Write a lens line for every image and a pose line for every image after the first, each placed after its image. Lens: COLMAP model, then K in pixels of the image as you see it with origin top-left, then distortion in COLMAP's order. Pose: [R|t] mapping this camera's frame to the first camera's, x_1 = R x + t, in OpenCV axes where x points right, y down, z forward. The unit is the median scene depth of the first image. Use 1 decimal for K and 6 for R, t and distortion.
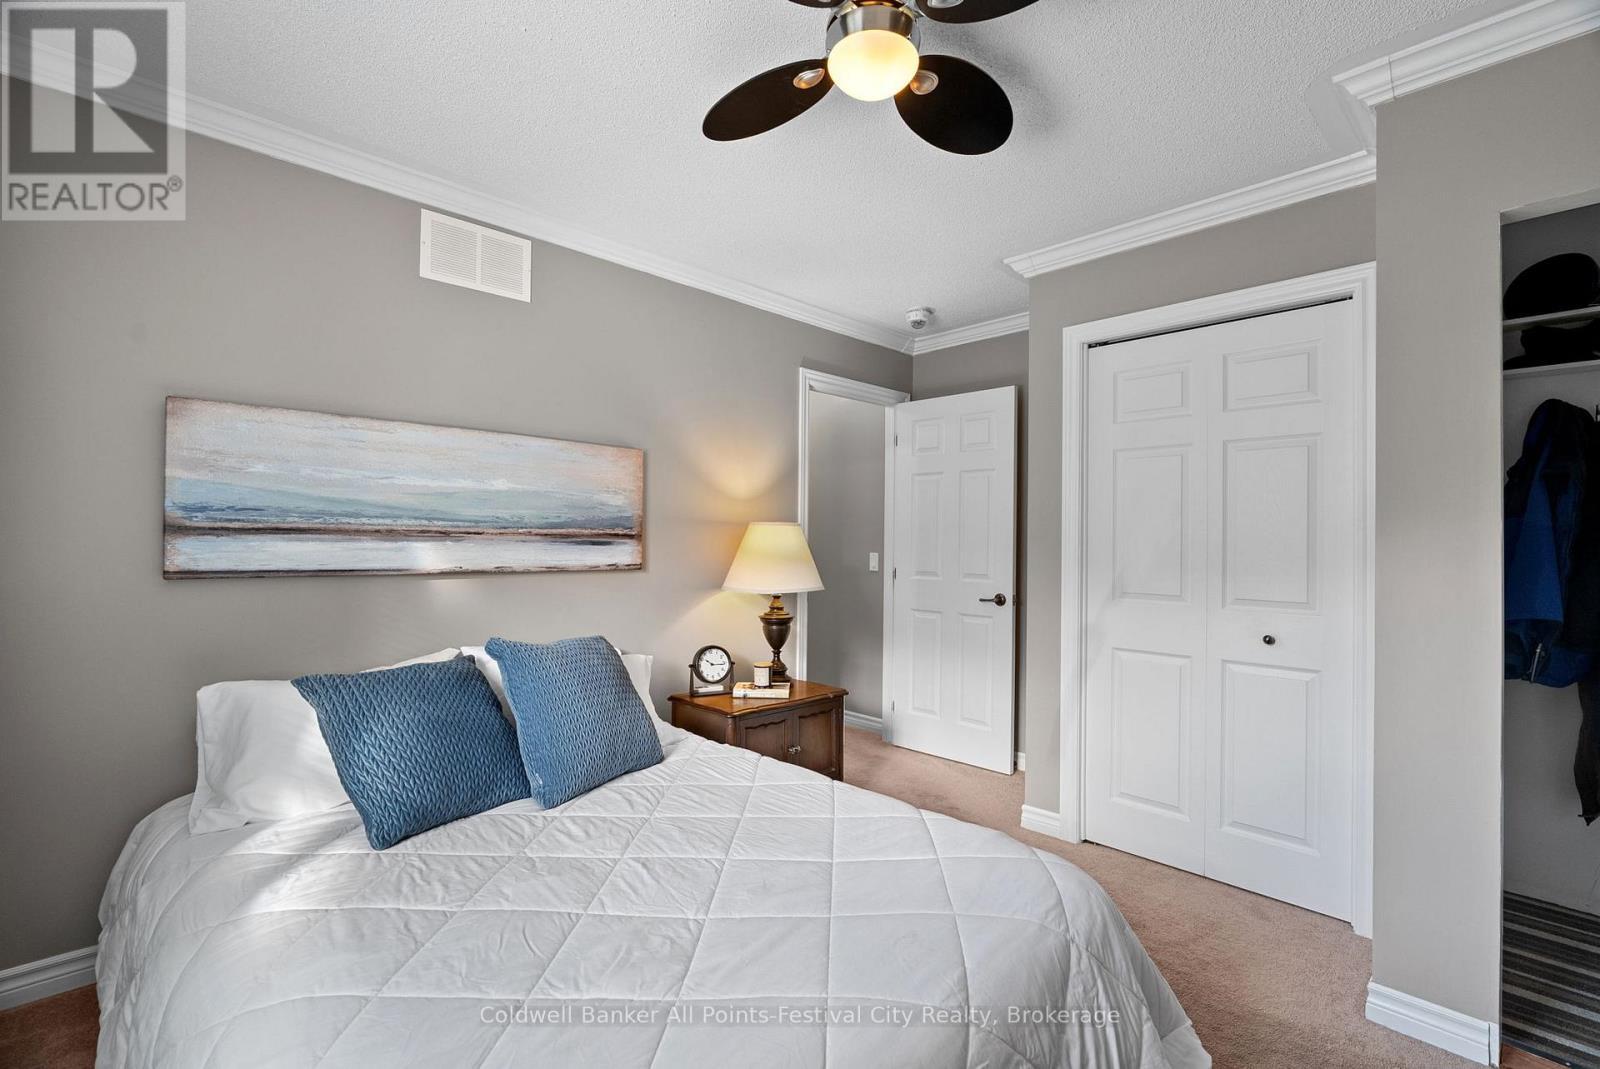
lens RADIAL K [[741.2, 0, 796.3], [0, 741.2, 552.7], [0, 0, 1]] dist [-0.005121, -0.000242]
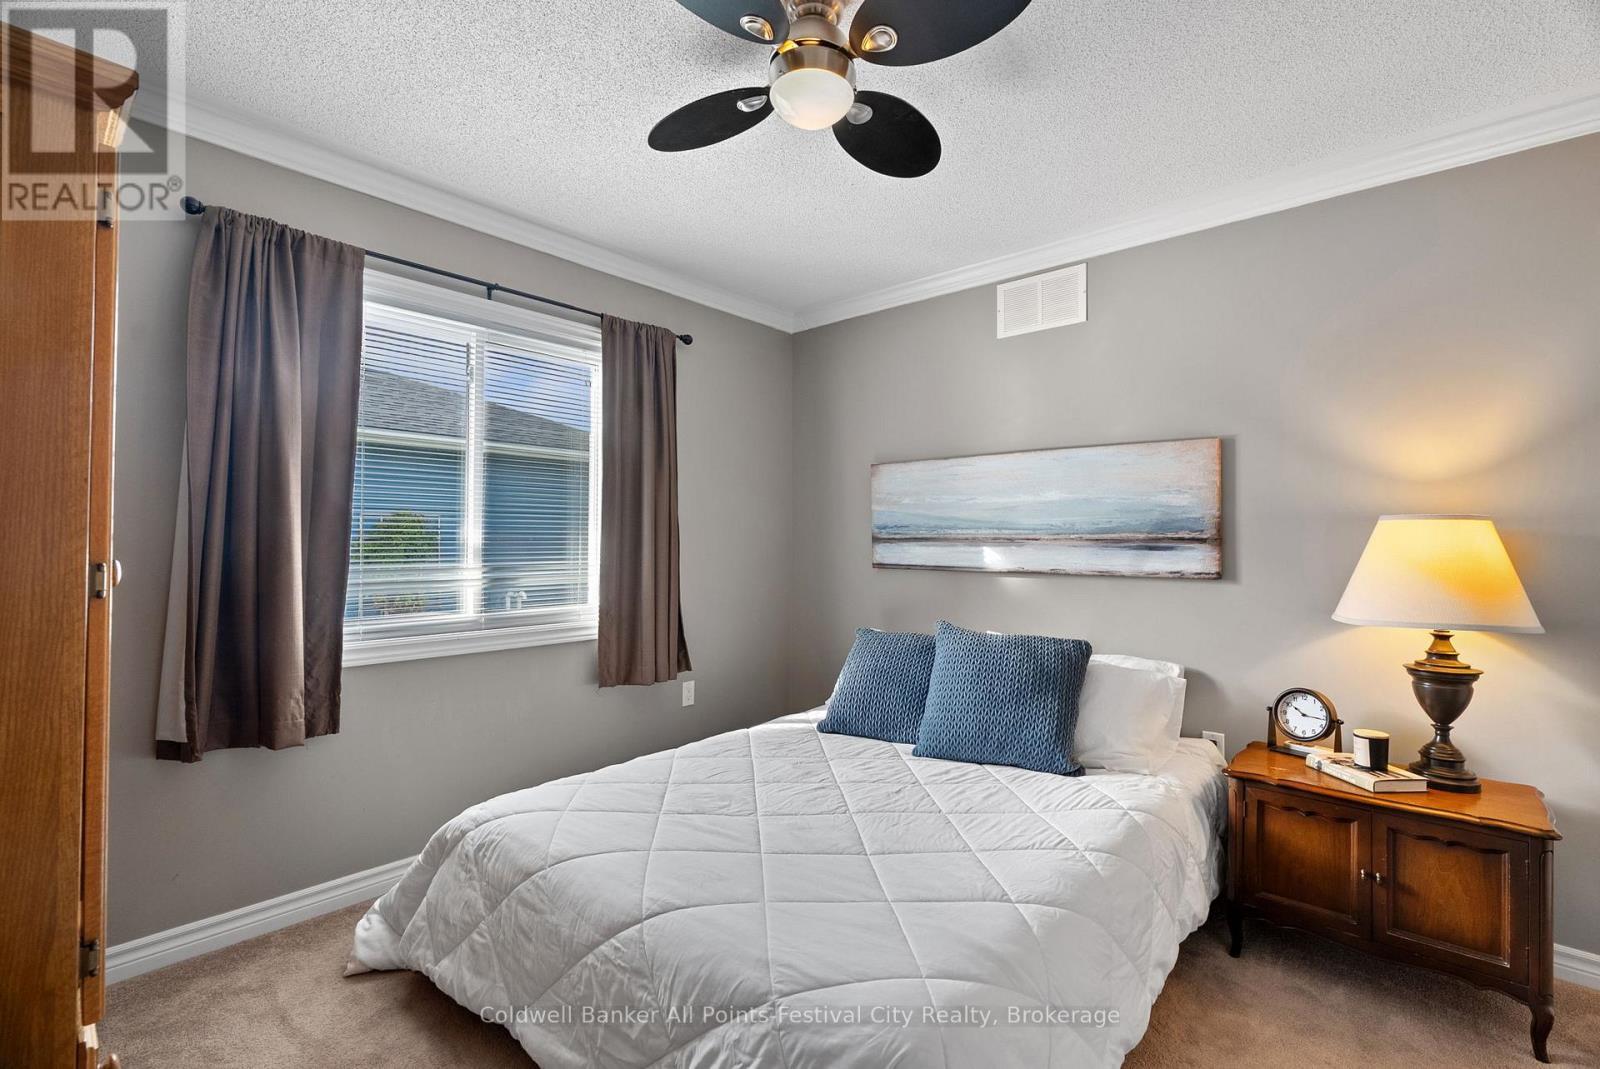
lens RADIAL K [[741.2, 0, 796.3], [0, 741.2, 552.7], [0, 0, 1]] dist [-0.005121, -0.000242]
pose [[0.048868, 0.002200, -0.998803, 0.683928], [-0.020458, 0.999790, 0.001201, 0.000996], [0.998596, 0.020375, 0.048902, 0.542670]]
